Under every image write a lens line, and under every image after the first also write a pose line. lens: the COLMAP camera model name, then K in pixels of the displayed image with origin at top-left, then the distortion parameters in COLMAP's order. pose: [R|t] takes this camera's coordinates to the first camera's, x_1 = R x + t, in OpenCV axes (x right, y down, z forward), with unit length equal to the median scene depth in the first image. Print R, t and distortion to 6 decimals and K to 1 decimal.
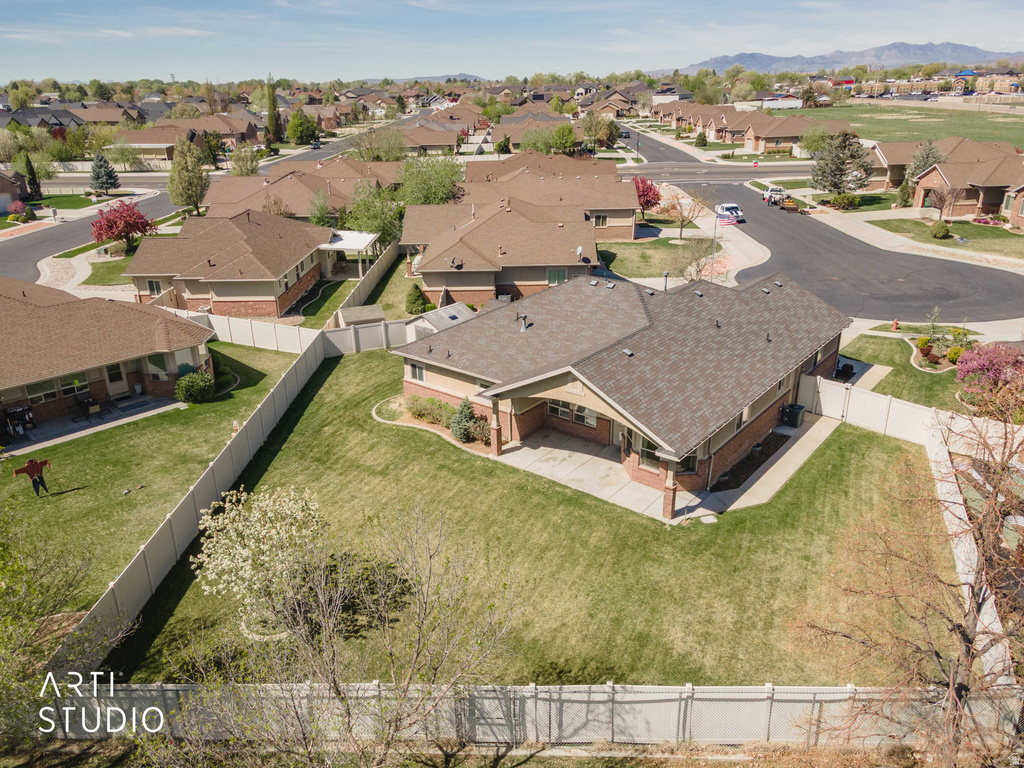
lens RADIAL K [[748.0, 0, 502.6], [0, 748.0, 385.6], [0, 0, 1]] dist [0.024863, 0.042571]
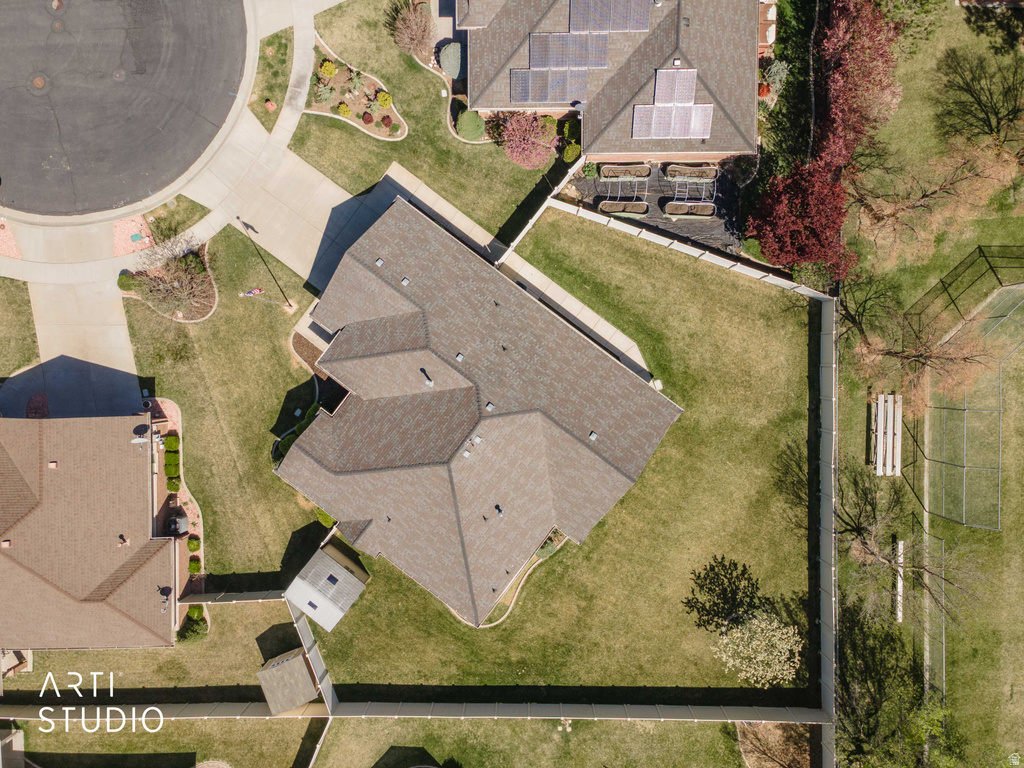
lens RADIAL K [[748.0, 0, 502.6], [0, 748.0, 385.6], [0, 0, 1]] dist [0.024863, 0.042571]
pose [[-0.034665, -0.999303, 0.013821, 0.208371], [0.406850, -0.001479, 0.913494, -1.130351], [-0.912837, 0.037289, 0.406618, 0.511824]]
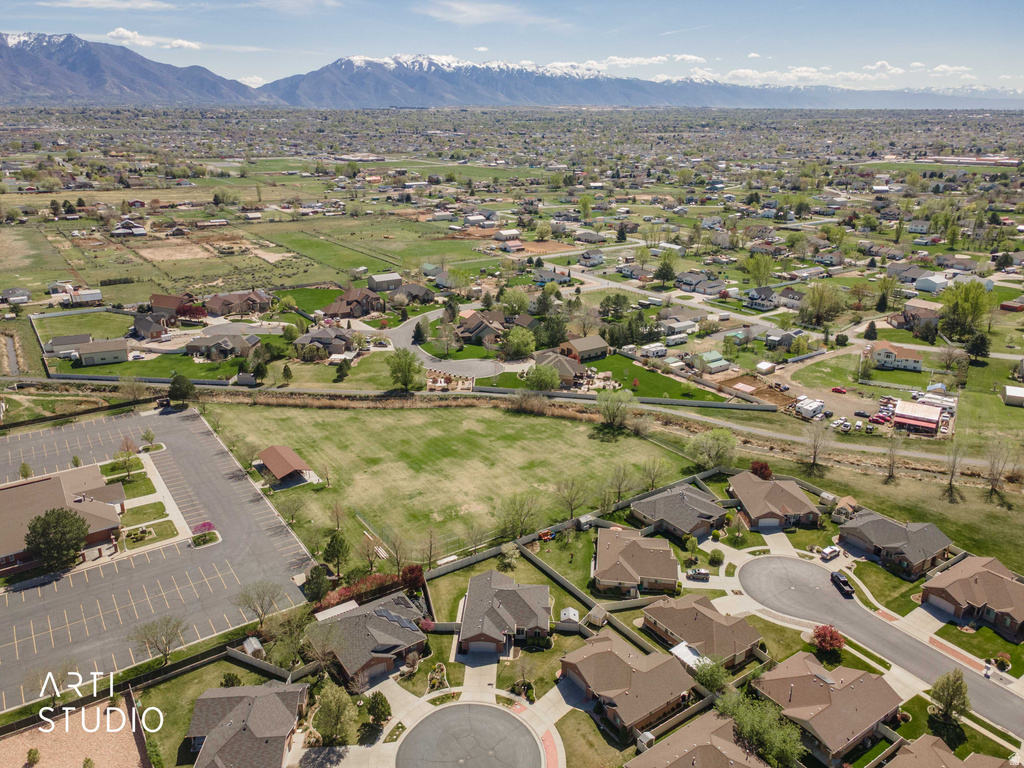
lens RADIAL K [[762.7, 0, 509.8], [0, 762.7, 370.2], [0, 0, 1]] dist [0.036873, 0.000427]
pose [[-0.805909, 0.212805, -0.552471, 2.272716], [-0.209112, 0.770703, 0.601904, -3.728827], [0.553879, 0.600609, -0.576617, 2.781631]]
